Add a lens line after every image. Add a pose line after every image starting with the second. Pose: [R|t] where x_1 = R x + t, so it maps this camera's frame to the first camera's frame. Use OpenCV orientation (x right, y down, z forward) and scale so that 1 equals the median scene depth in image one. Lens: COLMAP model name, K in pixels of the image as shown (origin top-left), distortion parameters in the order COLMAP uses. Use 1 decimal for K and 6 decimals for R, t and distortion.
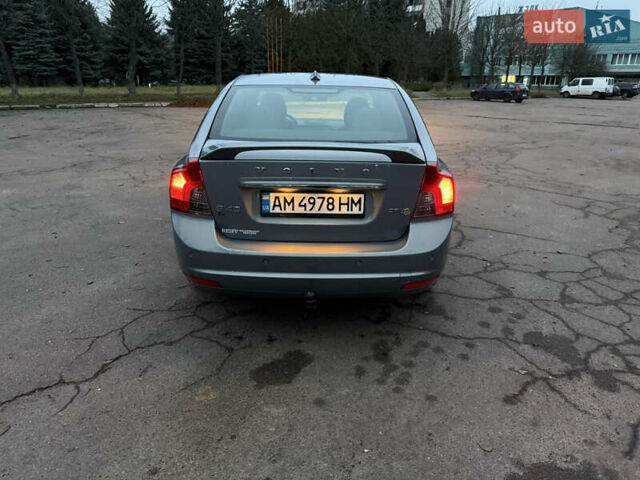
lens RADIAL K [[453.6, 0, 321.7], [0, 453.6, 225.3], [0, 0, 1]] dist [0.035520, -0.046465]
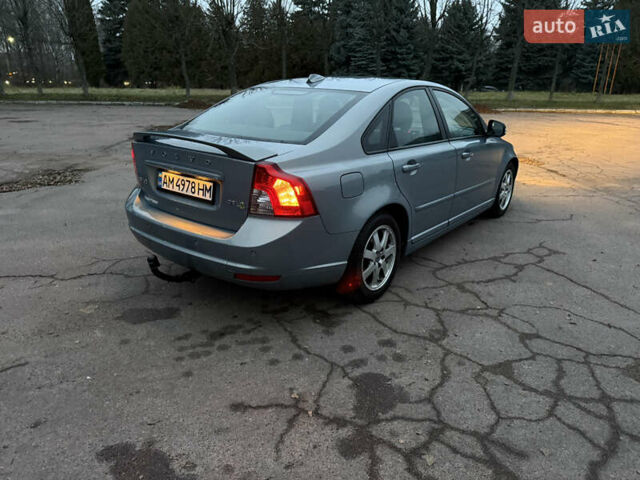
lens RADIAL K [[453.6, 0, 327.1], [0, 453.6, 220.9], [0, 0, 1]] dist [0.035520, -0.046465]
pose [[0.788792, 0.180240, -0.587640, 0.906635], [-0.192596, 0.980371, 0.042176, -0.072219], [0.583707, 0.079909, 0.808022, 0.247511]]
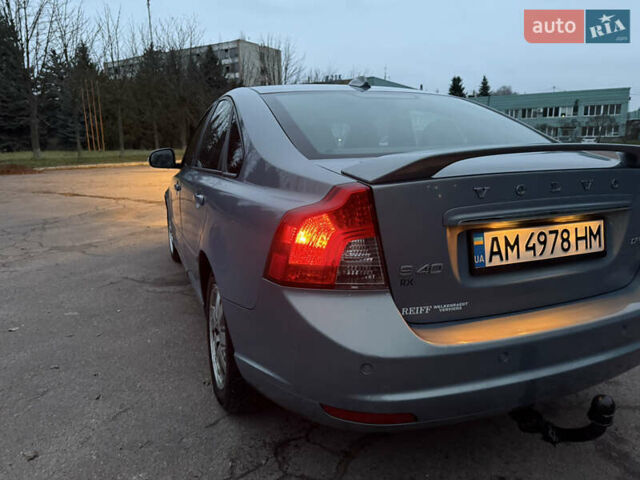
lens RADIAL K [[453.6, 0, 313.4], [0, 453.6, 225.3], [0, 0, 1]] dist [0.035520, -0.046465]
pose [[0.935938, -0.092645, 0.339760, -0.466993], [0.135689, 0.985155, -0.105154, -0.044890], [-0.324975, 0.144519, 0.934615, 0.487563]]
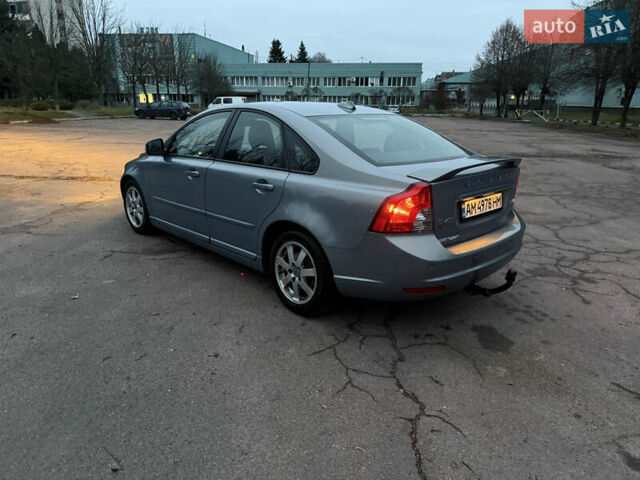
lens RADIAL K [[453.6, 0, 316.9], [0, 453.6, 226.3], [0, 0, 1]] dist [0.035520, -0.046465]
pose [[0.736003, -0.181949, 0.652069, -1.125905], [0.203609, 0.978103, 0.043106, -0.130367], [-0.645634, 0.101041, 0.756933, 0.302982]]
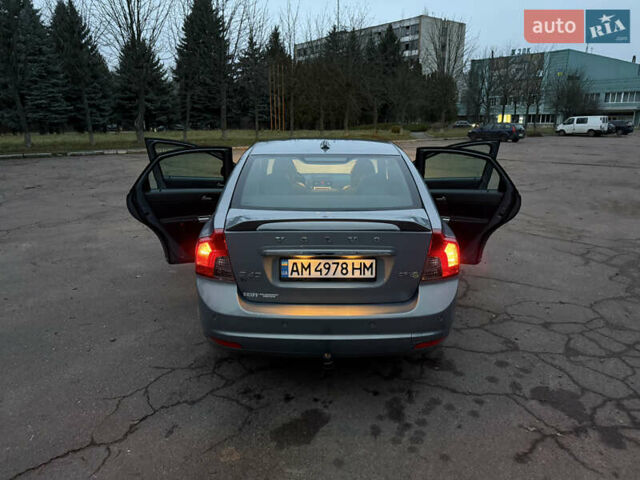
lens RADIAL K [[453.6, 0, 318.4], [0, 453.6, 220.1], [0, 0, 1]] dist [0.035520, -0.046465]
pose [[0.999870, -0.012607, -0.010007, -0.027655], [0.011612, 0.995508, -0.093967, -0.056866], [0.011147, 0.093839, 0.995525, -0.080451]]
